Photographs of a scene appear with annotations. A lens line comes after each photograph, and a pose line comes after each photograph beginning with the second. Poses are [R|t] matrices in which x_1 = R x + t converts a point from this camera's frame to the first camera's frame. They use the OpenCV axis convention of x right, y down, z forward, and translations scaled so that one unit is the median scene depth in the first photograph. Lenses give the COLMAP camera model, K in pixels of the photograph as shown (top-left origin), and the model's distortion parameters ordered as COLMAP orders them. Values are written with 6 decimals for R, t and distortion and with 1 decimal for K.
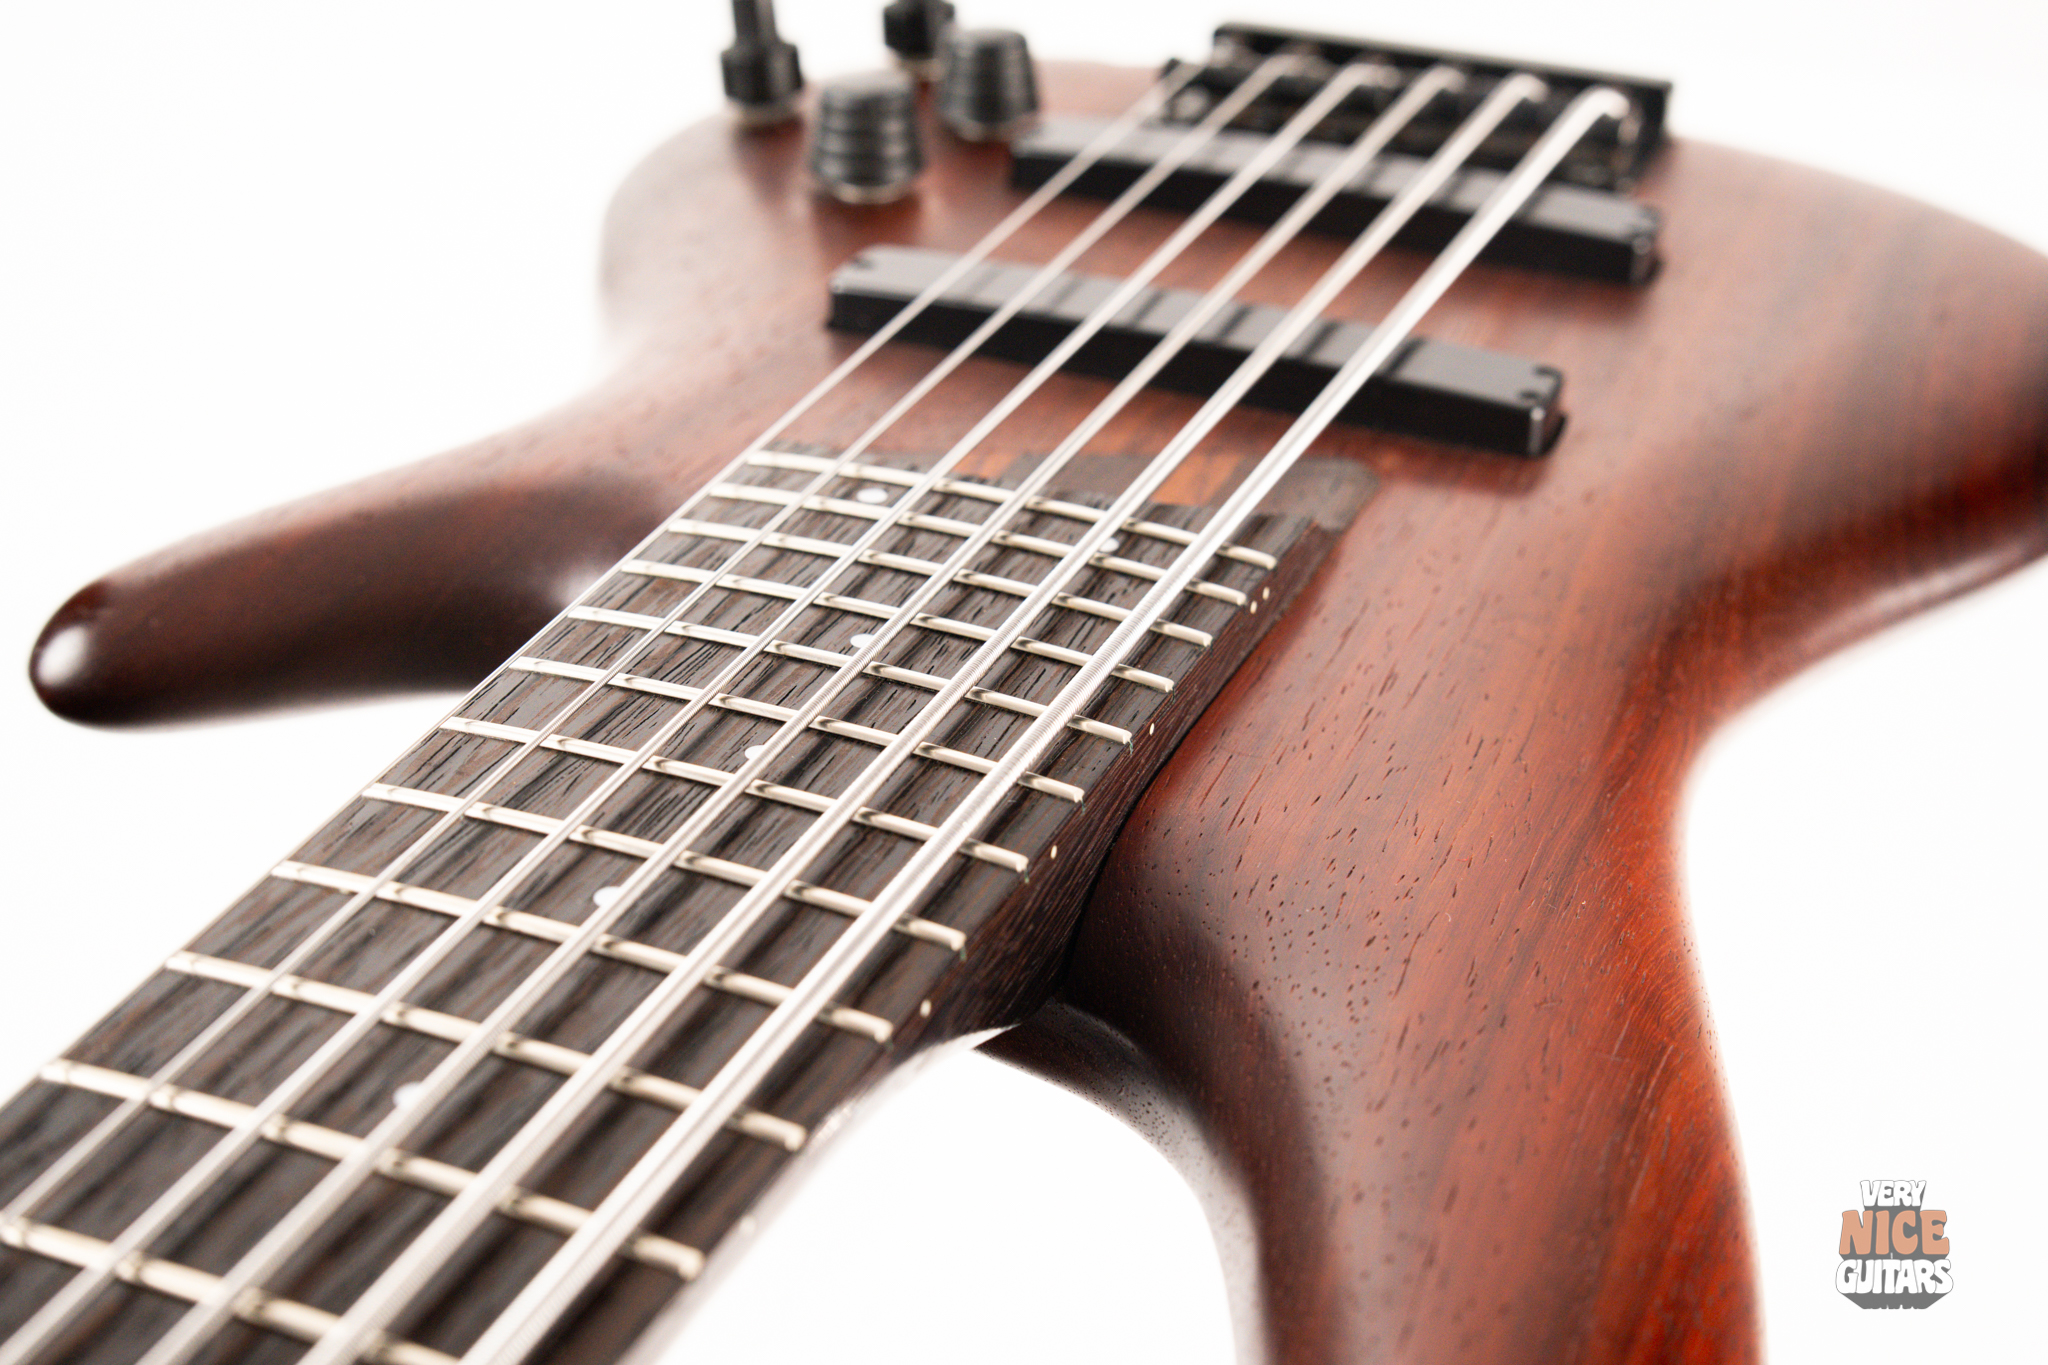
lens RADIAL K [[2944.3, 0, 1014.3], [0, 2944.3, 678.4], [0, 0, 1]] dist [0.047783, 0.000000]
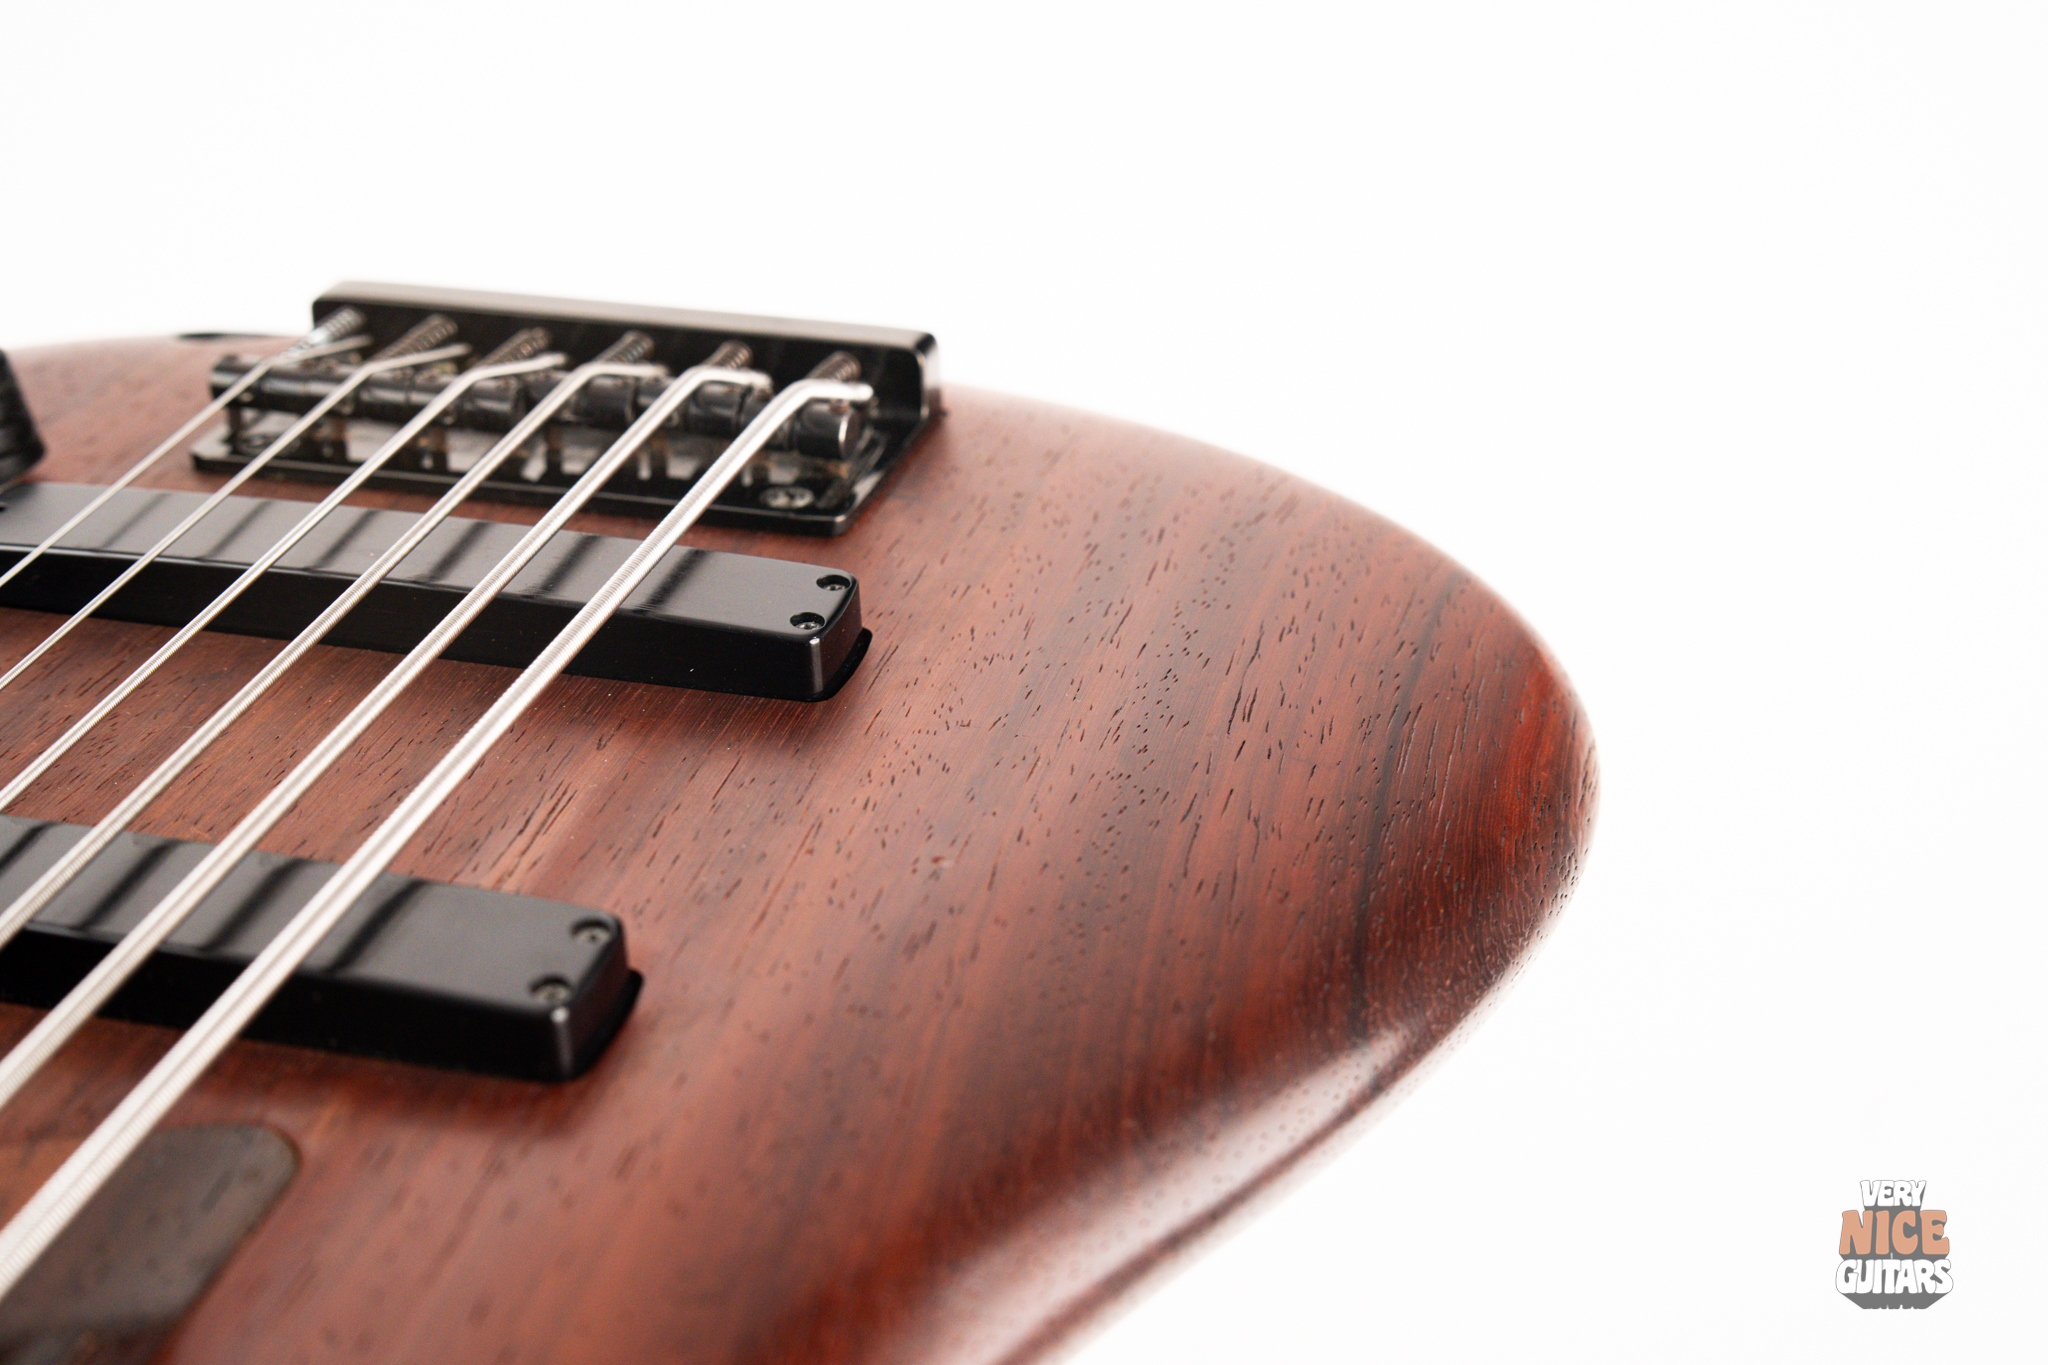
lens RADIAL K [[2944.3, 0, 1054.8], [0, 2944.3, 660.1], [0, 0, 1]] dist [0.047783, 0.000000]
pose [[0.989952, -0.099563, 0.100412, 0.246601], [0.100276, 0.994958, -0.002066, -0.167436], [-0.099700, 0.012115, 0.994944, 0.379530]]
